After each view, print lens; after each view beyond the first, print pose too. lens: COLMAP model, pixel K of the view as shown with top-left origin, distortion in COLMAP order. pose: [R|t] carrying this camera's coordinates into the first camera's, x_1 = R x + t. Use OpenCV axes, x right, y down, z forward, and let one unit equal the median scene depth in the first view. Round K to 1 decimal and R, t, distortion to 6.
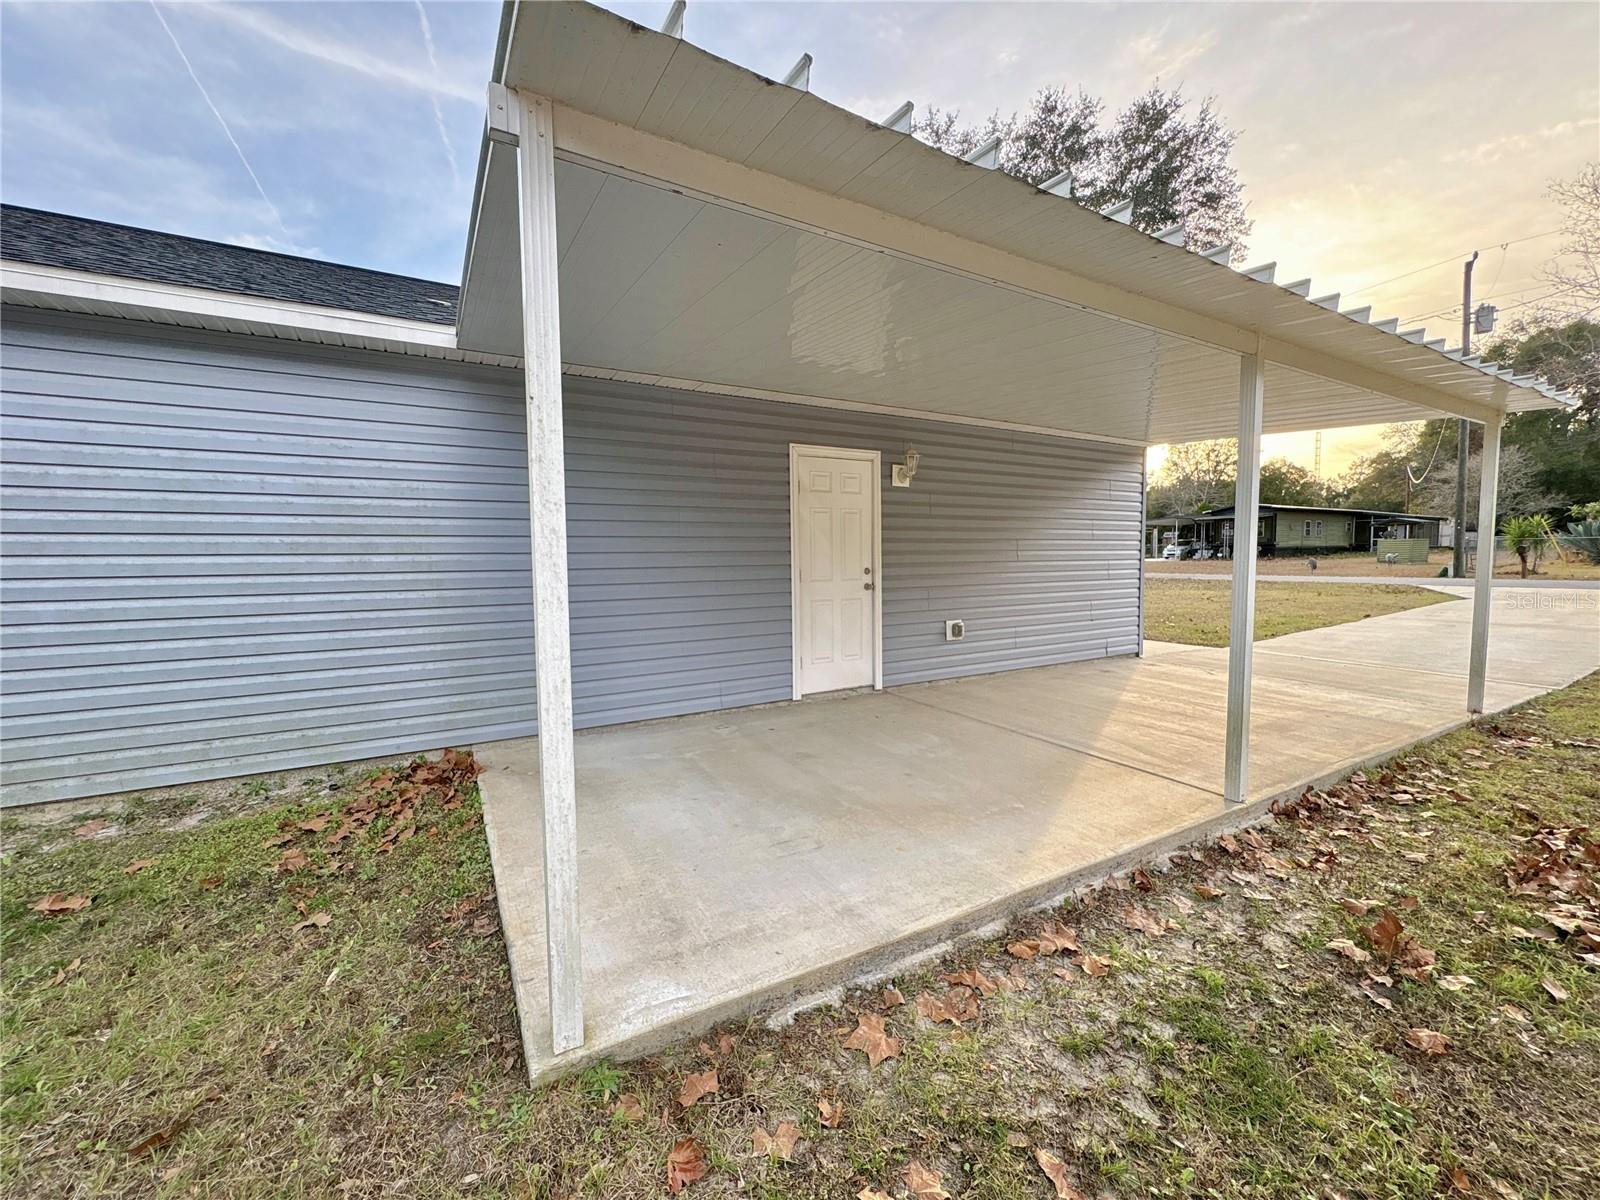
lens RADIAL K [[636.7, 0, 799.8], [0, 636.7, 601.5], [0, 0, 1]] dist [0.001763, 0.000086]
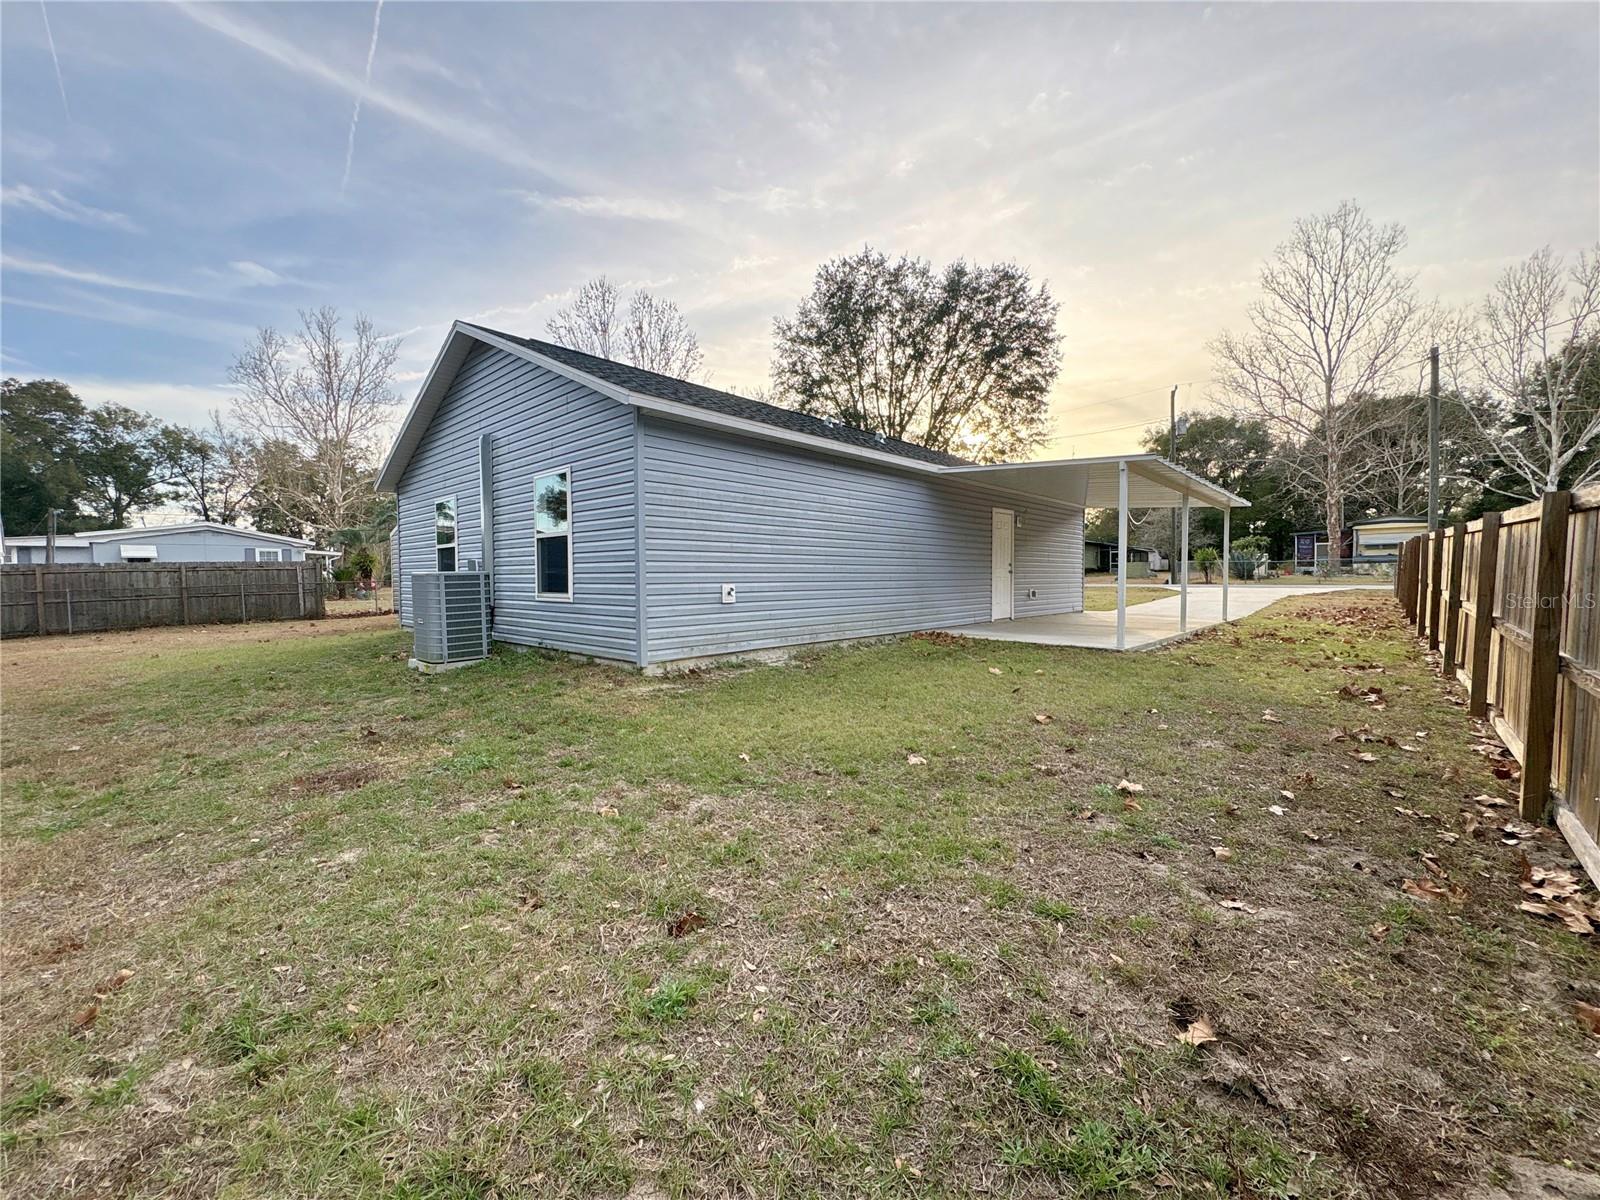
lens RADIAL K [[636.7, 0, 799.8], [0, 636.7, 601.5], [0, 0, 1]] dist [0.001763, 0.000086]
pose [[0.953484, -0.001416, 0.301441, -0.995205], [0.010049, 0.999582, -0.027090, 0.104381], [-0.301277, 0.028860, 0.953100, -0.693682]]
